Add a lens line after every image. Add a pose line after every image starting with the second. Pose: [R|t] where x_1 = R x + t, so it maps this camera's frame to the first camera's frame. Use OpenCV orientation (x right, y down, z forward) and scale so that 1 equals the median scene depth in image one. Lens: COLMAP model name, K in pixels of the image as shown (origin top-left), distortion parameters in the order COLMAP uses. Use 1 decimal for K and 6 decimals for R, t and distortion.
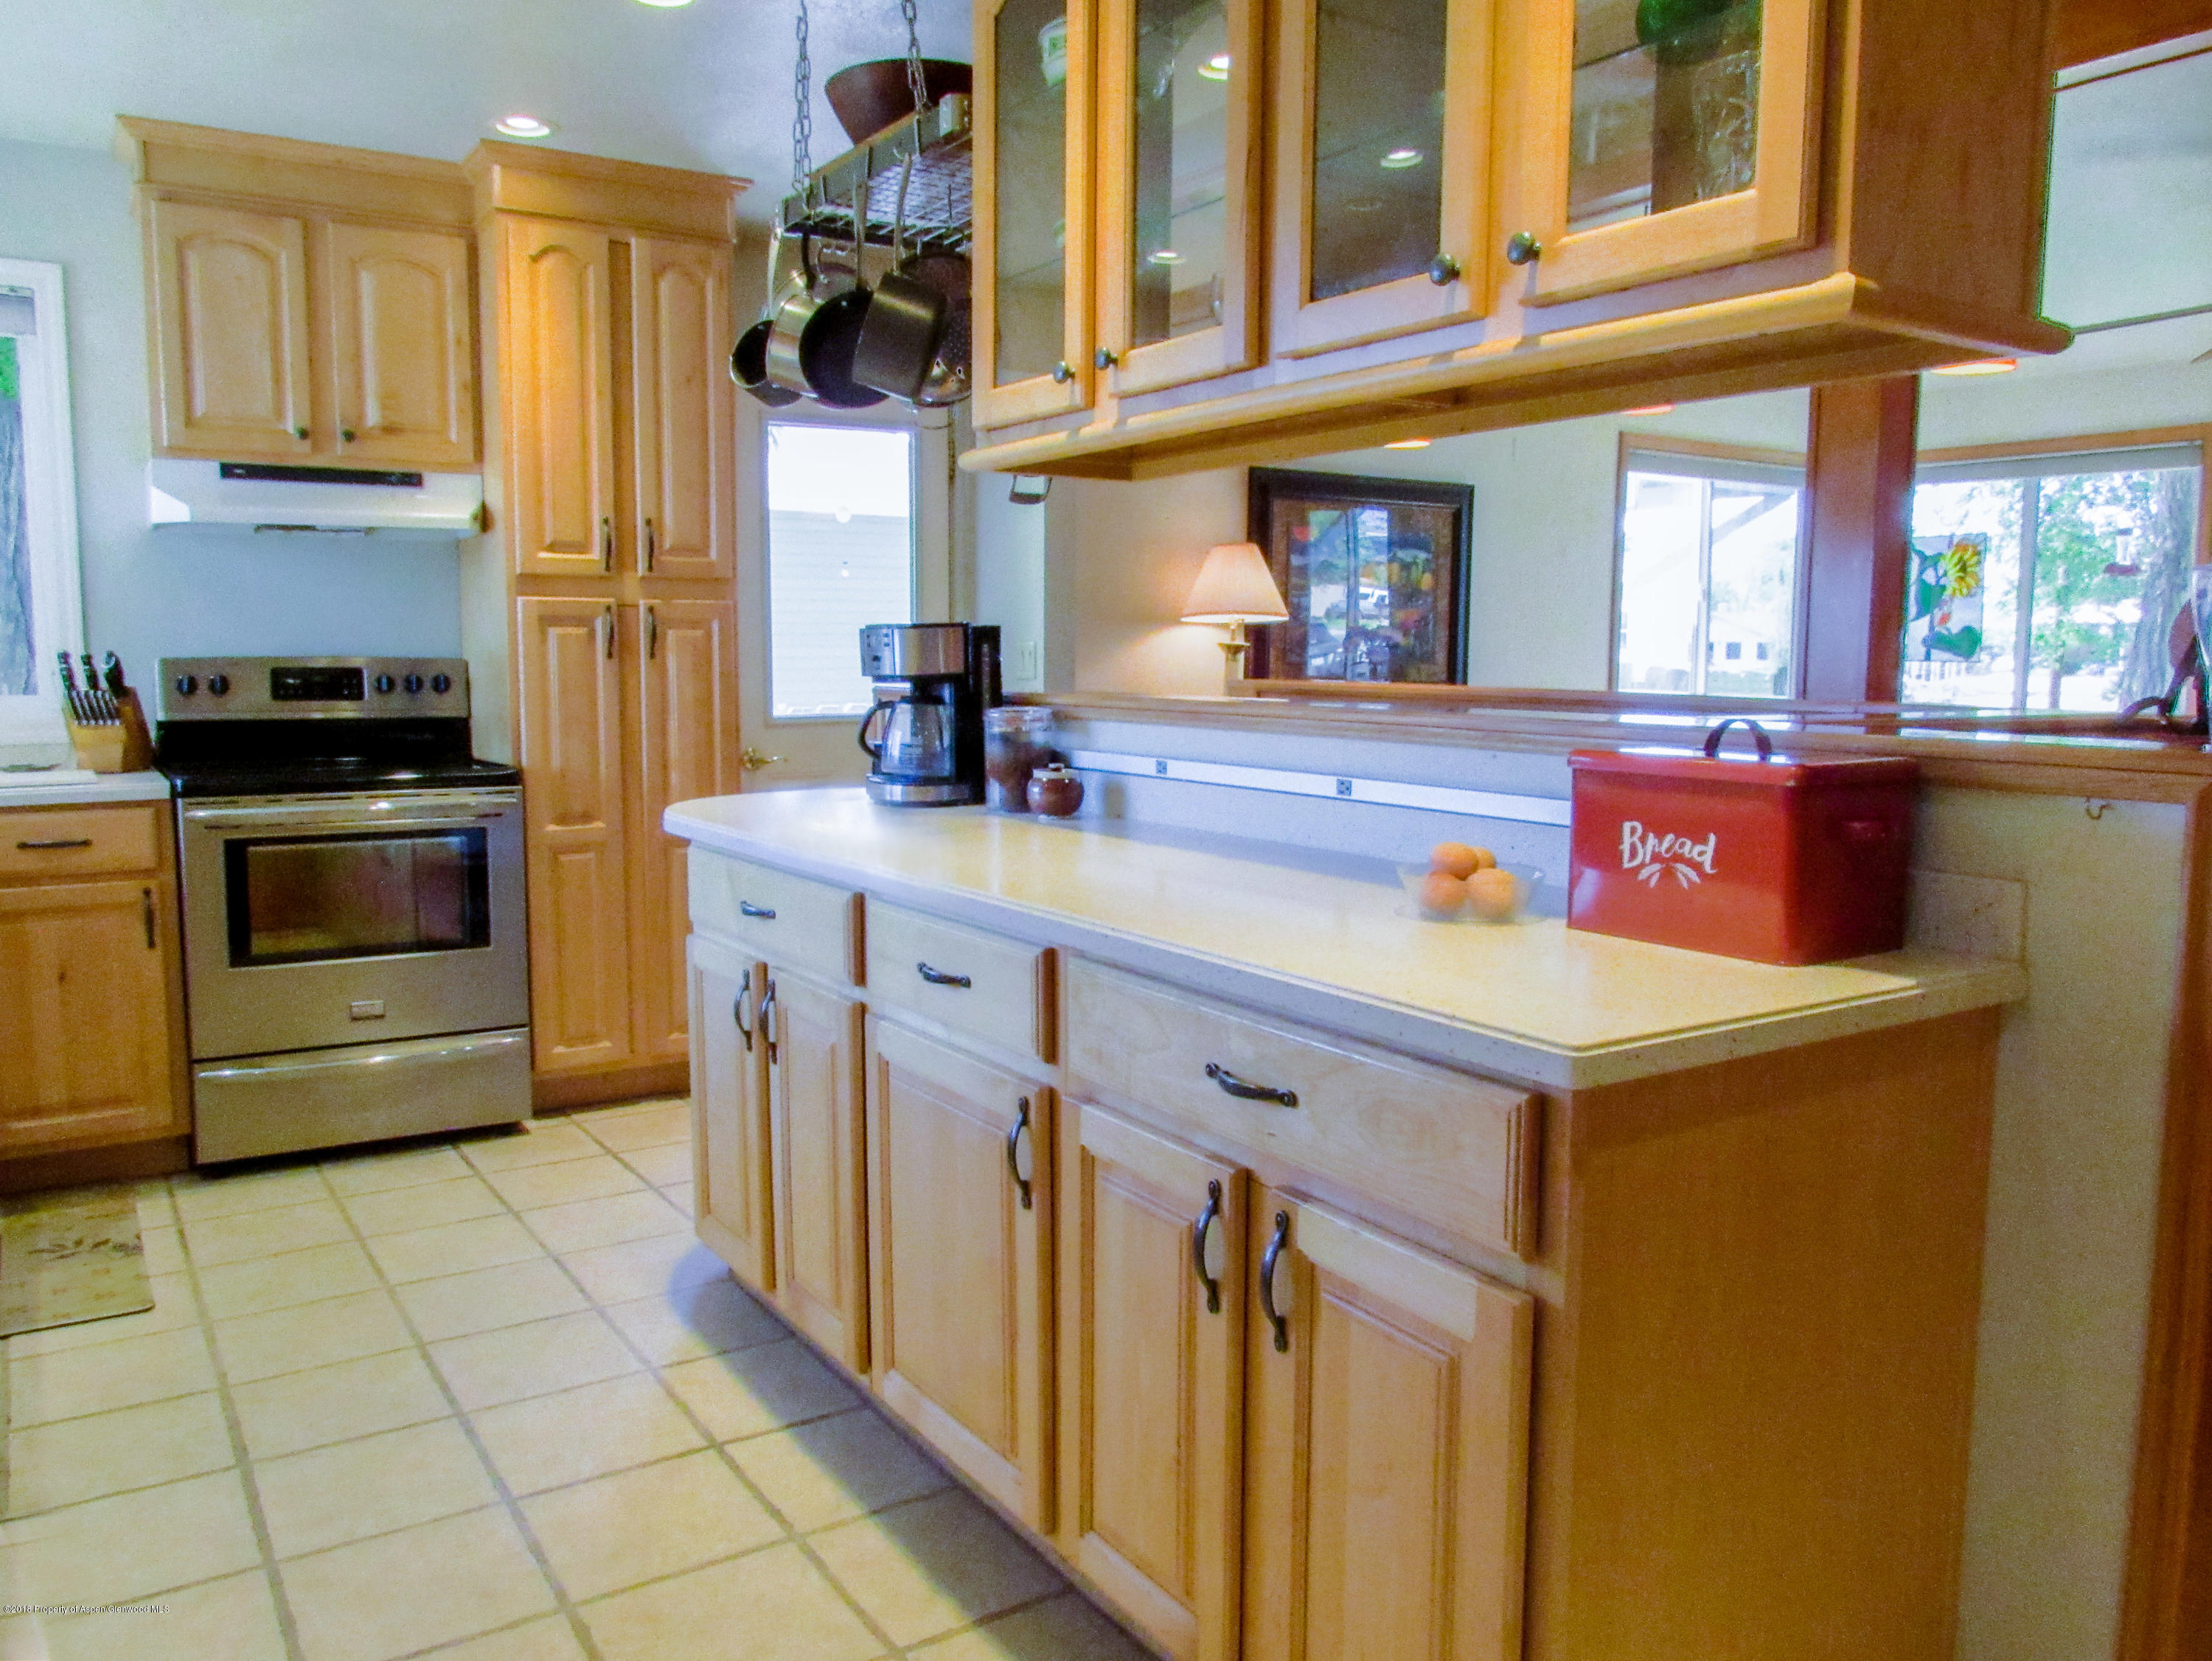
lens RADIAL K [[1846.2, 0, 1106.0], [0, 1846.2, 830.5], [0, 0, 1]] dist [-0.013987, -0.002408]
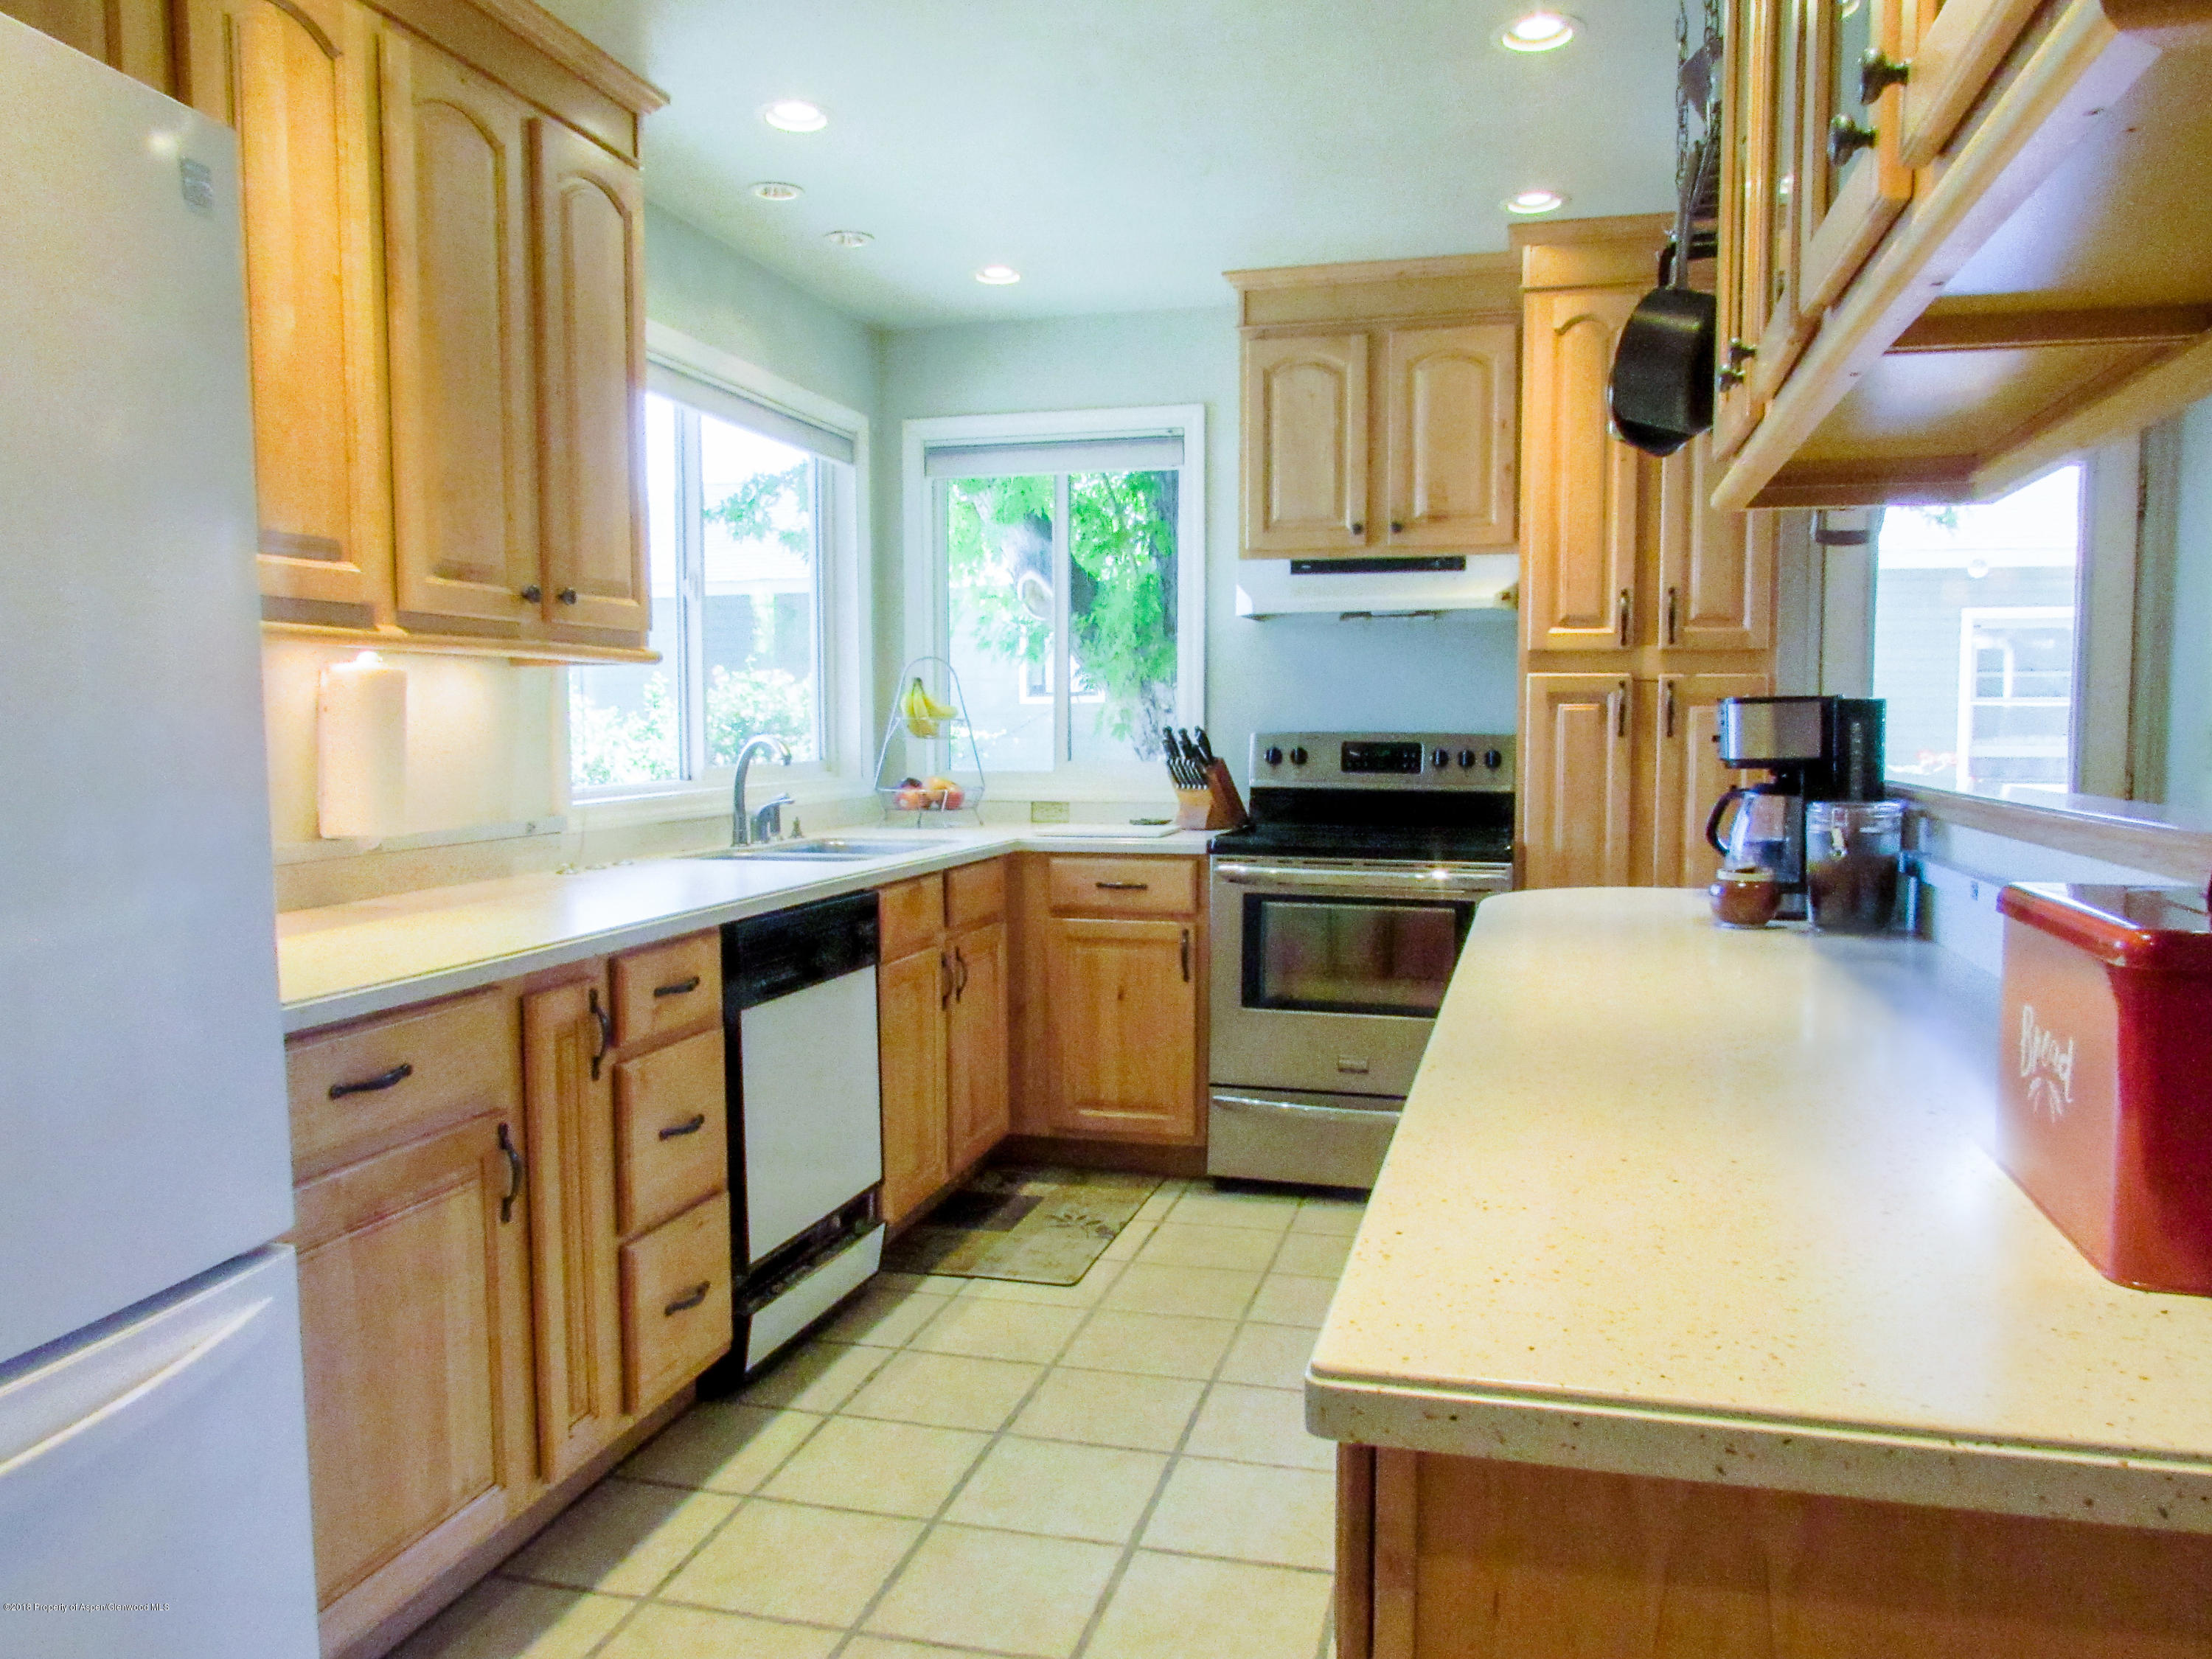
lens RADIAL K [[1748.8, 0, 1106.0], [0, 1748.8, 829.5], [0, 0, 1]] dist [-0.018091, -0.007859]
pose [[0.629480, 0.048439, -0.775505, 0.282262], [-0.078115, 0.996944, -0.001136, -0.024706], [0.773080, 0.061294, 0.631340, 0.240615]]
